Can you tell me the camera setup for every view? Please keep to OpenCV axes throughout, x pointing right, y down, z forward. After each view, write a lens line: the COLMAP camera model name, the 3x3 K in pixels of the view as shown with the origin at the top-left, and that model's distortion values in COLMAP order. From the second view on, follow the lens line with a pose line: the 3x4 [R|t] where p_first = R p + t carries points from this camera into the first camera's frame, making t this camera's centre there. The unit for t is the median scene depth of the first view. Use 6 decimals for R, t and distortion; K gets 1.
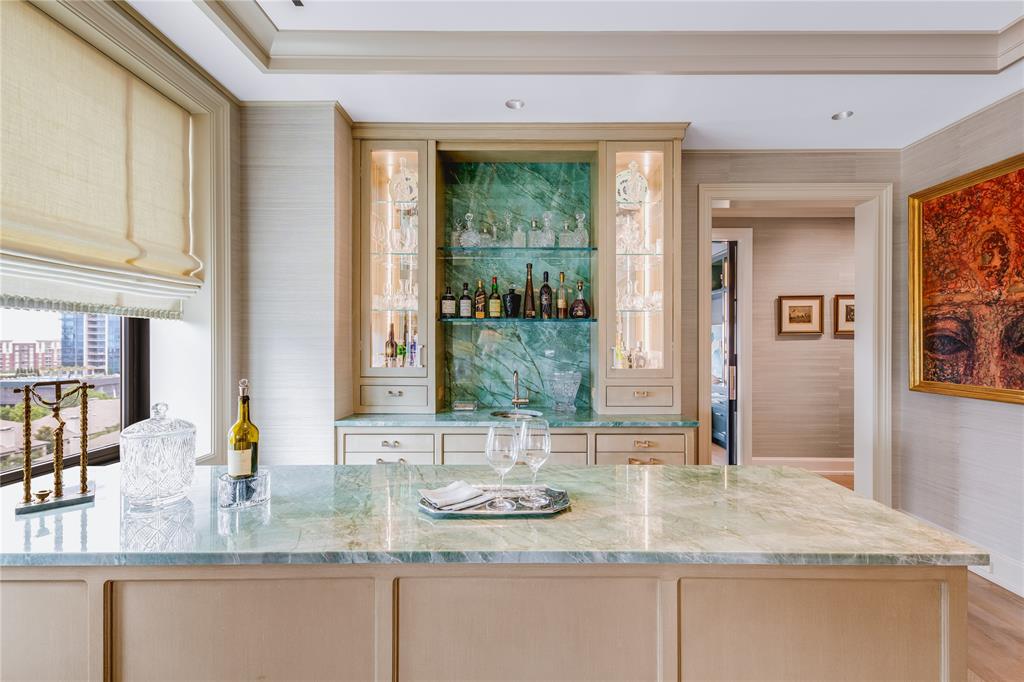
lens RADIAL K [[446.8, 0, 516.7], [0, 446.8, 339.7], [0, 0, 1]] dist [0.013795, 0.000609]
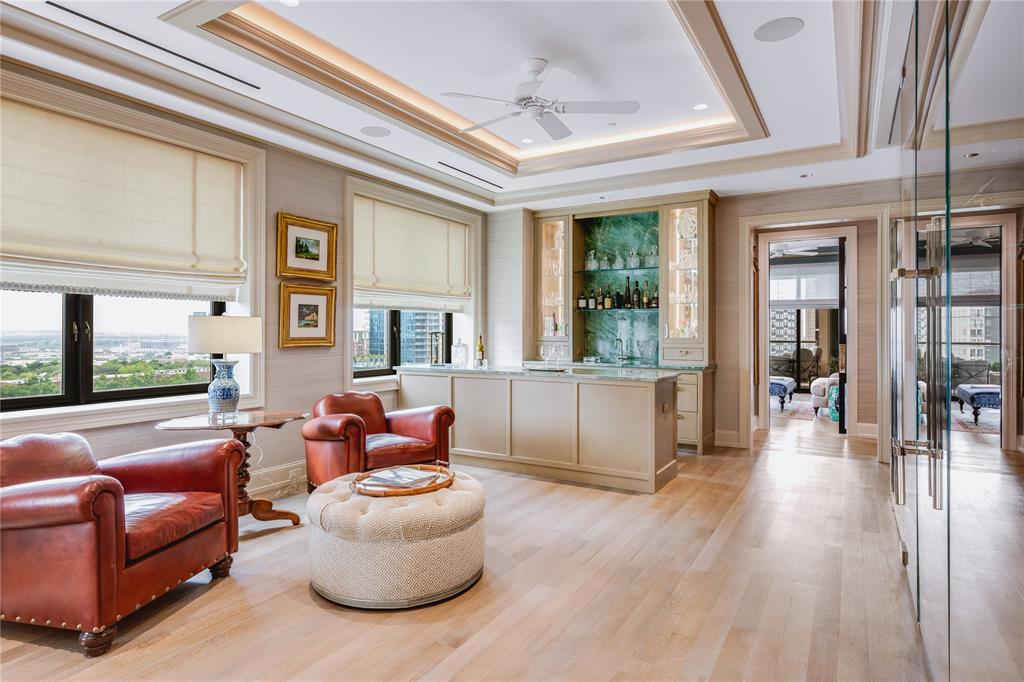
lens RADIAL K [[573.6, 0, 510.7], [0, 573.6, 332.4], [0, 0, 1]] dist [0.008019, 0.001471]
pose [[0.857232, 0.001224, -0.514930, 0.791209], [0.000023, 0.999997, 0.002415, 0.038656], [0.514931, -0.002082, 0.857229, -1.128507]]
